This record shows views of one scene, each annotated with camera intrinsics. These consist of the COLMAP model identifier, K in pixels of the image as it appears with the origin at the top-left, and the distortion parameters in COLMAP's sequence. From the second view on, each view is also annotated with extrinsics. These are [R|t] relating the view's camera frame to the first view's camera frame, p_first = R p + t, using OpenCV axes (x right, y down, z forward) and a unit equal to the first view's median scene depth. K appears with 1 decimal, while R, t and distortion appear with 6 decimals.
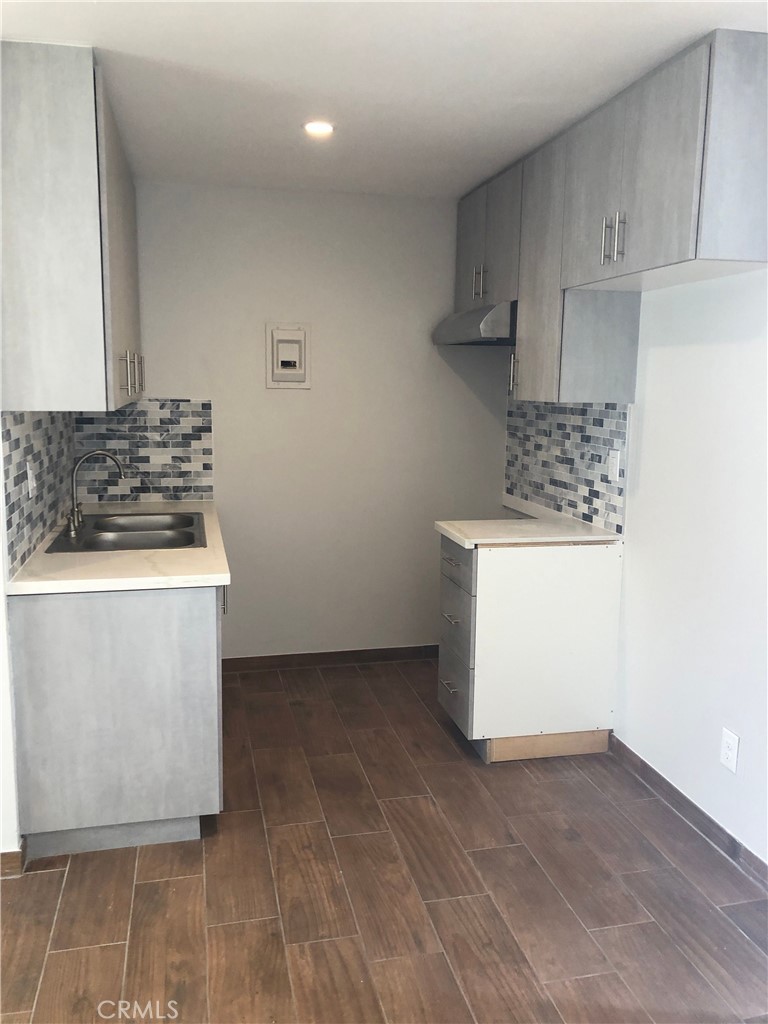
lens RADIAL K [[834.4, 0, 377.6], [0, 834.4, 510.5], [0, 0, 1]] dist [0.036219, -0.033178]
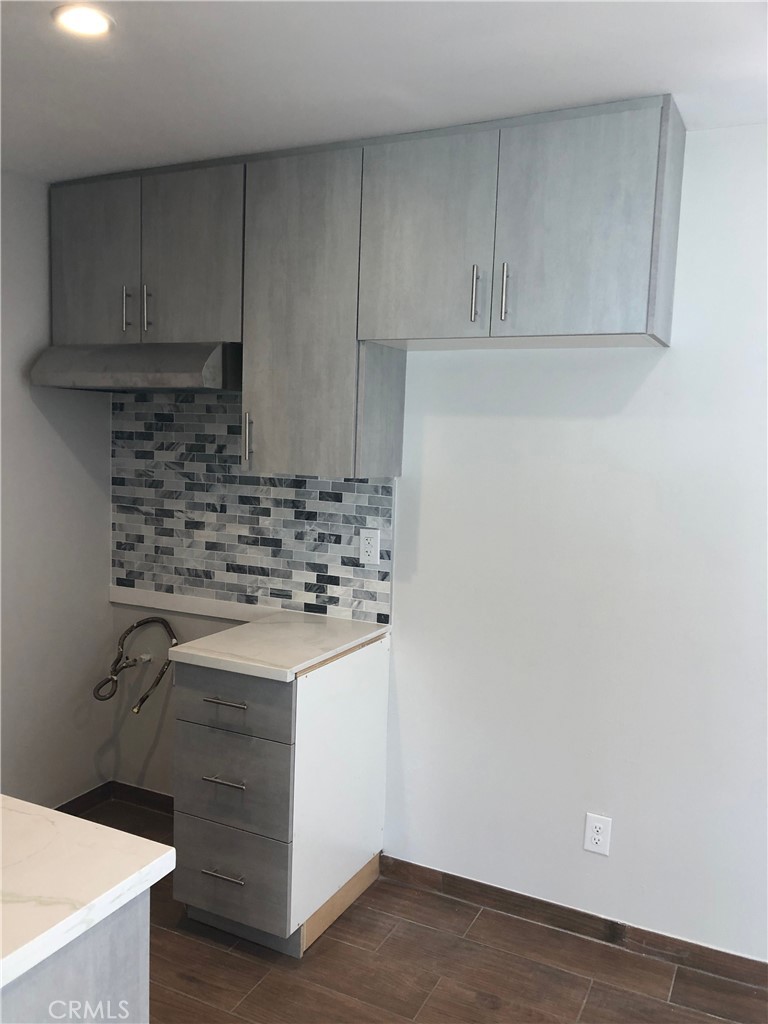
lens RADIAL K [[834.4, 0, 376.0], [0, 834.4, 525.7], [0, 0, 1]] dist [0.036219, -0.033178]
pose [[0.639026, -0.079066, 0.765111, -0.410755], [0.095137, 0.995190, 0.023383, -0.104898], [-0.763279, 0.057847, 0.643474, 0.485208]]
